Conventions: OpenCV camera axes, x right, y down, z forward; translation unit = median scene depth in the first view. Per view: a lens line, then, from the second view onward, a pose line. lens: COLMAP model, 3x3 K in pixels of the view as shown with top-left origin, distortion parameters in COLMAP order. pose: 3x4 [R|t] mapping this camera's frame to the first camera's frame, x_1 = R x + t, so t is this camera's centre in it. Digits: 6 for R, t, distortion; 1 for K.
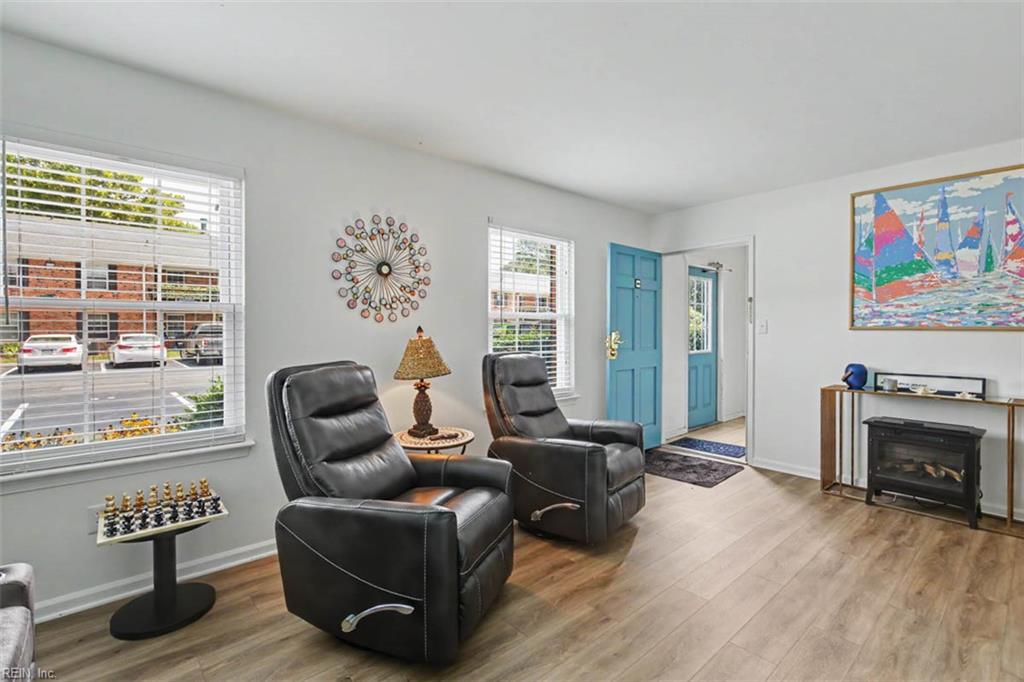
lens RADIAL K [[475.0, 0, 515.8], [0, 475.0, 337.0], [0, 0, 1]] dist [-0.007083, 0.001504]
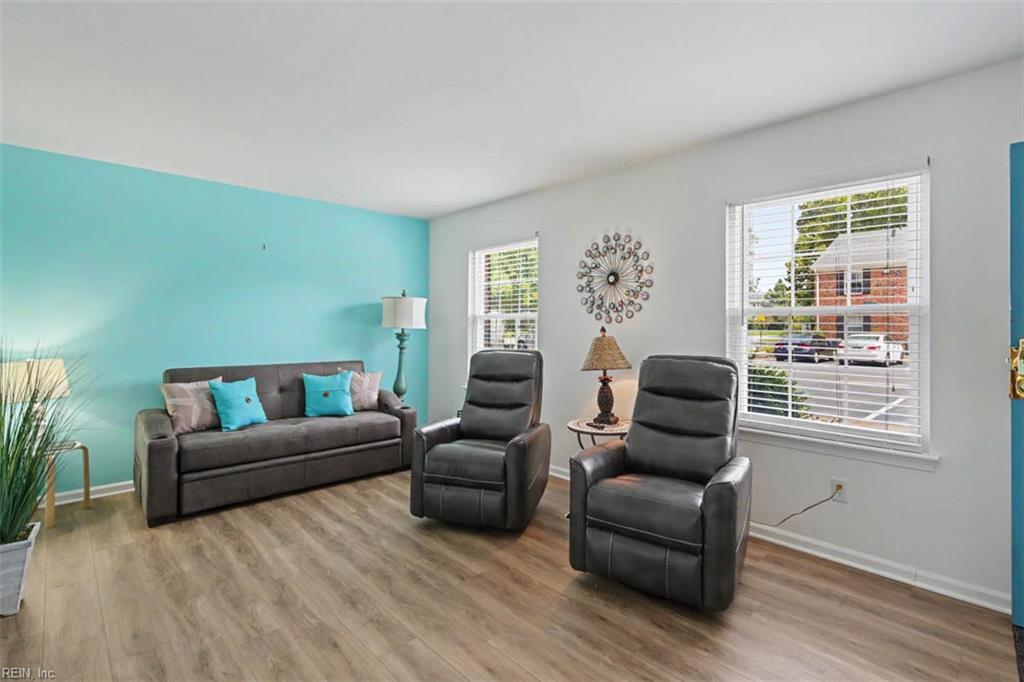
lens RADIAL K [[475.0, 0, 515.9], [0, 475.0, 333.8], [0, 0, 1]] dist [-0.007083, 0.001504]
pose [[0.036836, 0.012165, -0.999247, 0.909076], [-0.025232, 0.999618, 0.011240, -0.012368], [0.999003, 0.024799, 0.037129, 0.724641]]
